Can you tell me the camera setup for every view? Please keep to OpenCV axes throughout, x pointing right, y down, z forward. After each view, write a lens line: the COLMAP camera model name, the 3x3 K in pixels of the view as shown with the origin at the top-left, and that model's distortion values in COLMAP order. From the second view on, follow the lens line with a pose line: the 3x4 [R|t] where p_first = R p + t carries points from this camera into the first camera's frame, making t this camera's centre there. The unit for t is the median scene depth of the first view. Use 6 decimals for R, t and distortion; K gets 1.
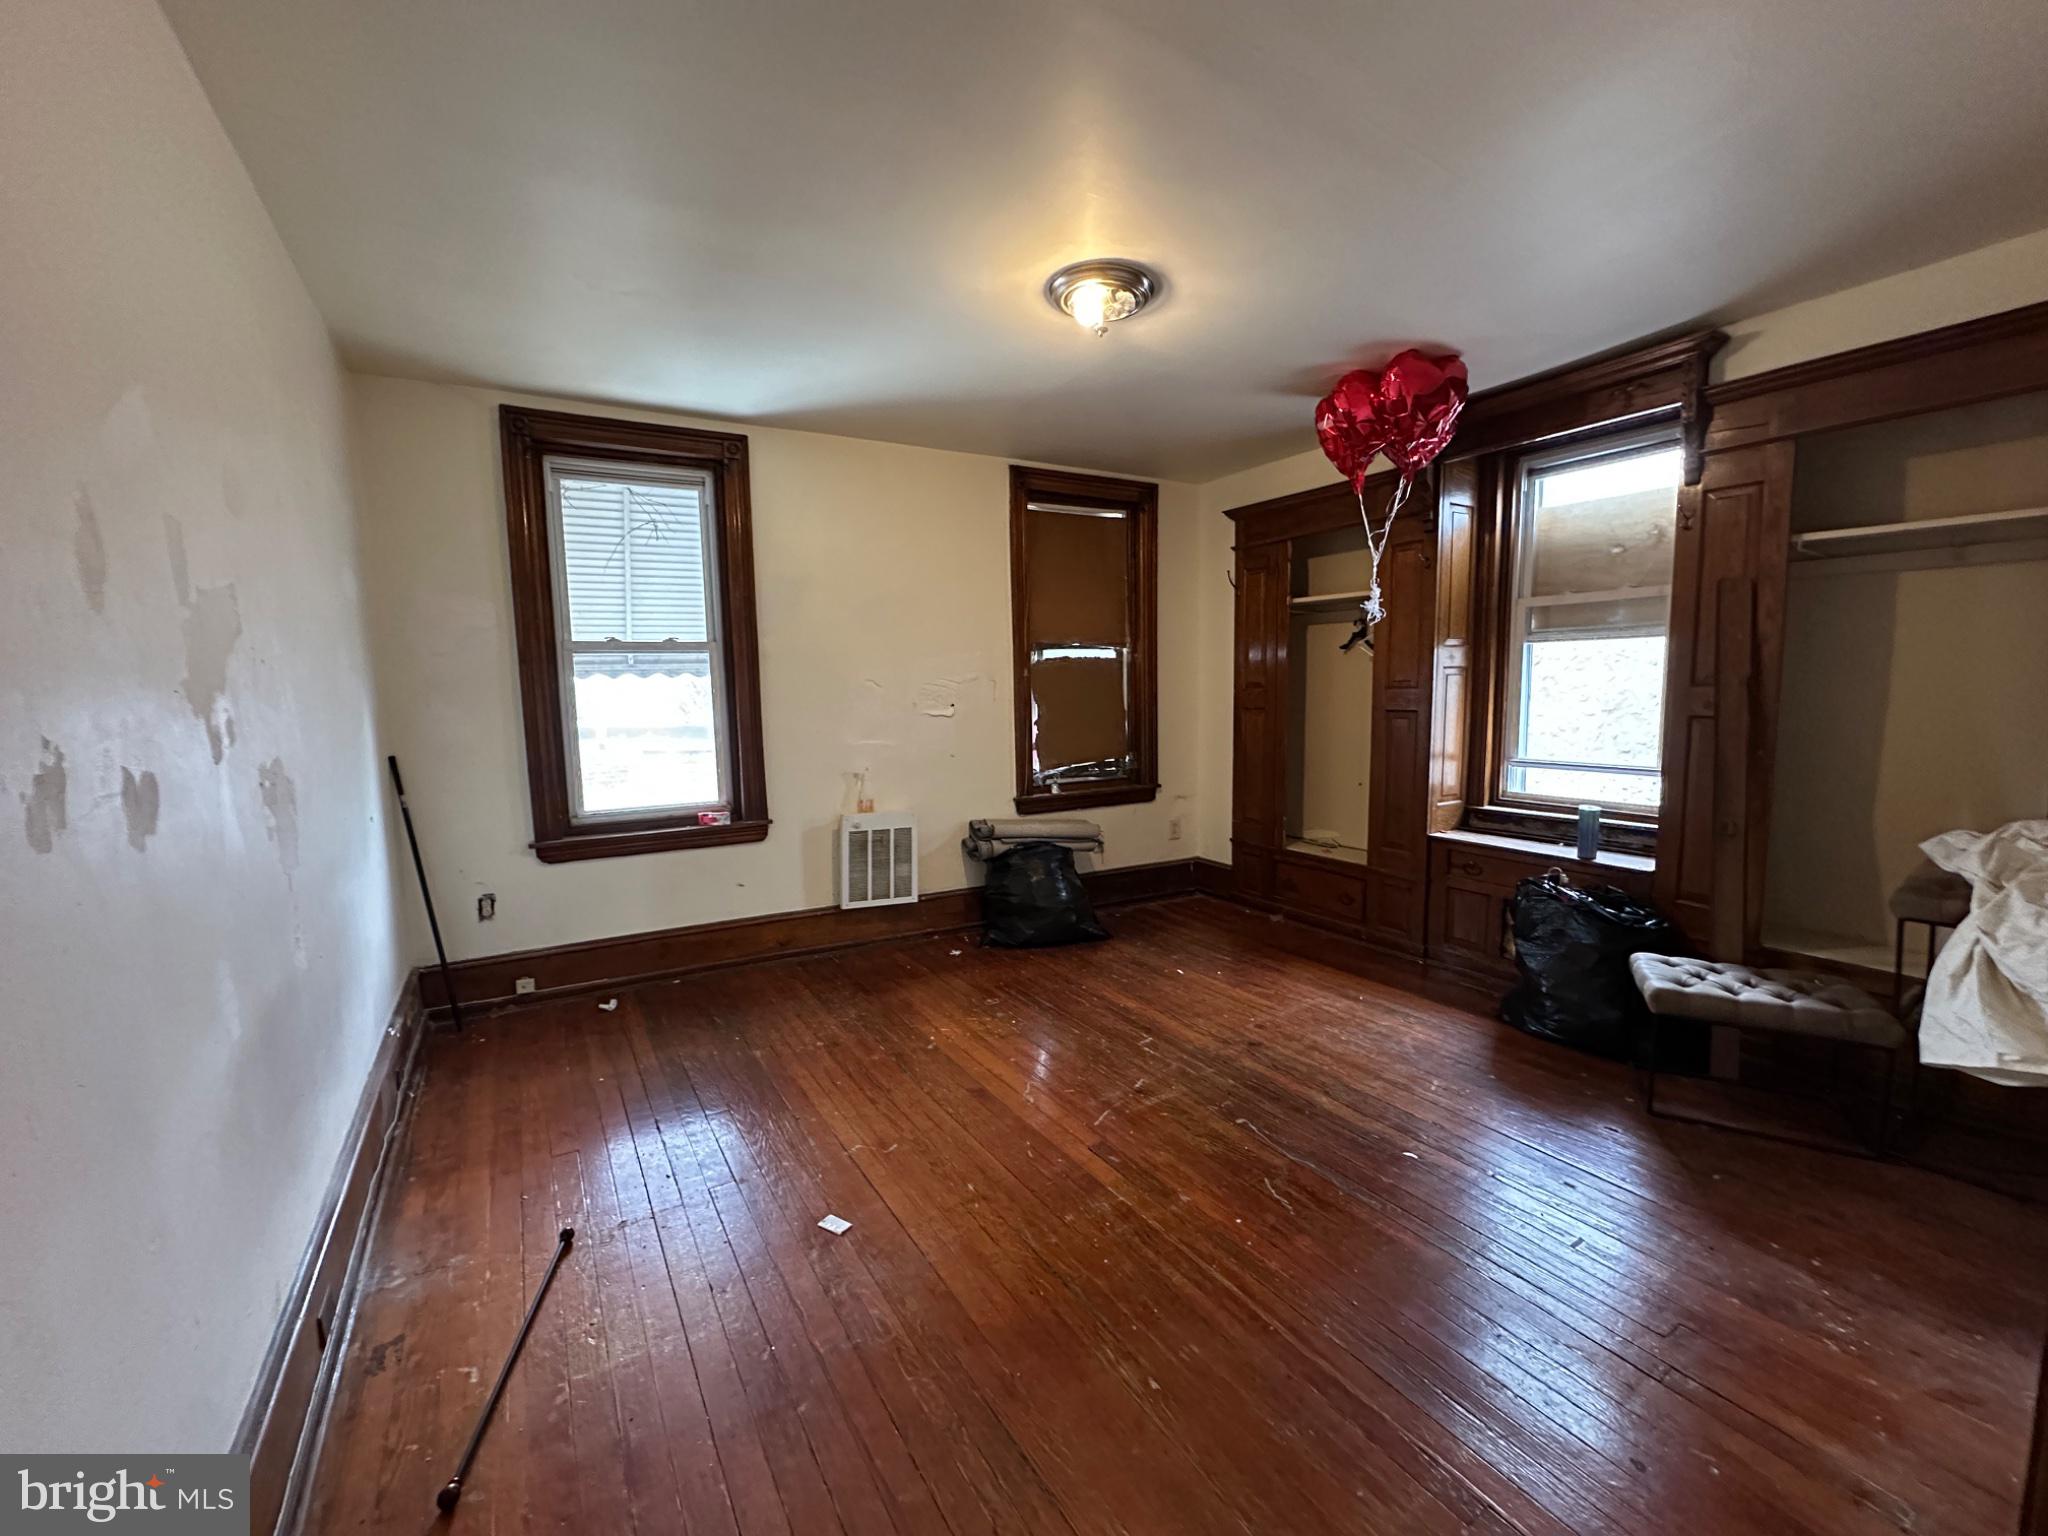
lens RADIAL K [[818.0, 0, 1025.3], [0, 818.0, 765.5], [0, 0, 1]] dist [-0.002193, 0.000247]
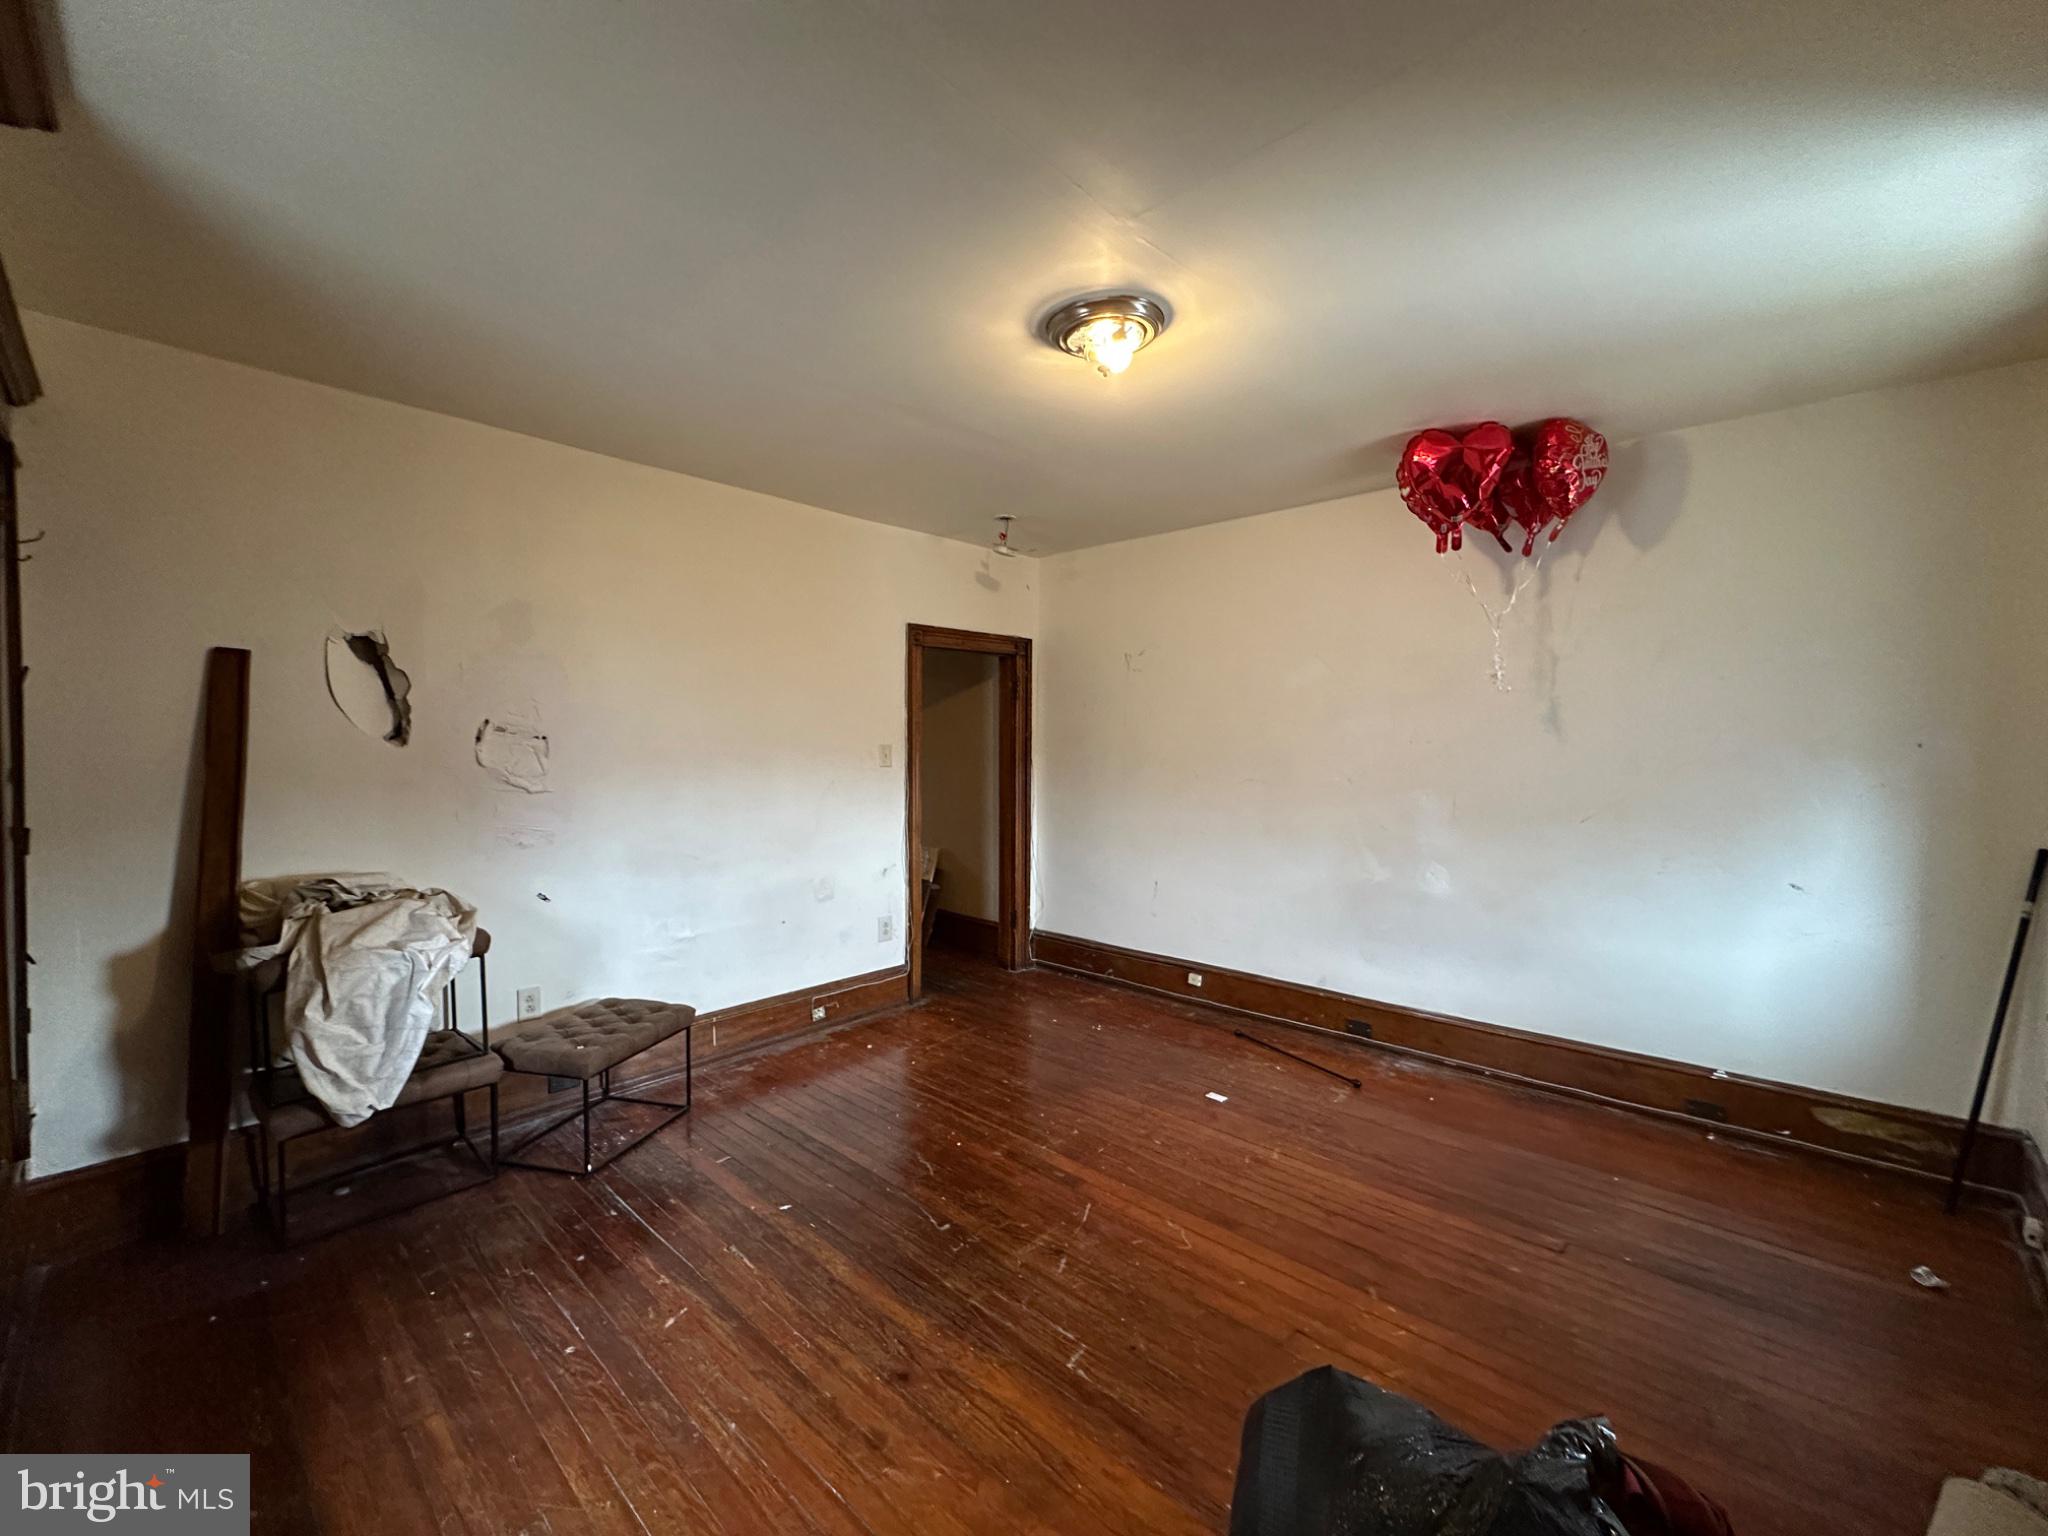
lens RADIAL K [[818.0, 0, 1025.5], [0, 818.0, 761.2], [0, 0, 1]] dist [-0.002193, 0.000247]
pose [[-0.964828, 0.017109, -0.262326, 0.346972], [-0.016136, 0.992144, 0.124055, -0.182850], [0.262388, 0.123925, -0.956972, 1.568000]]
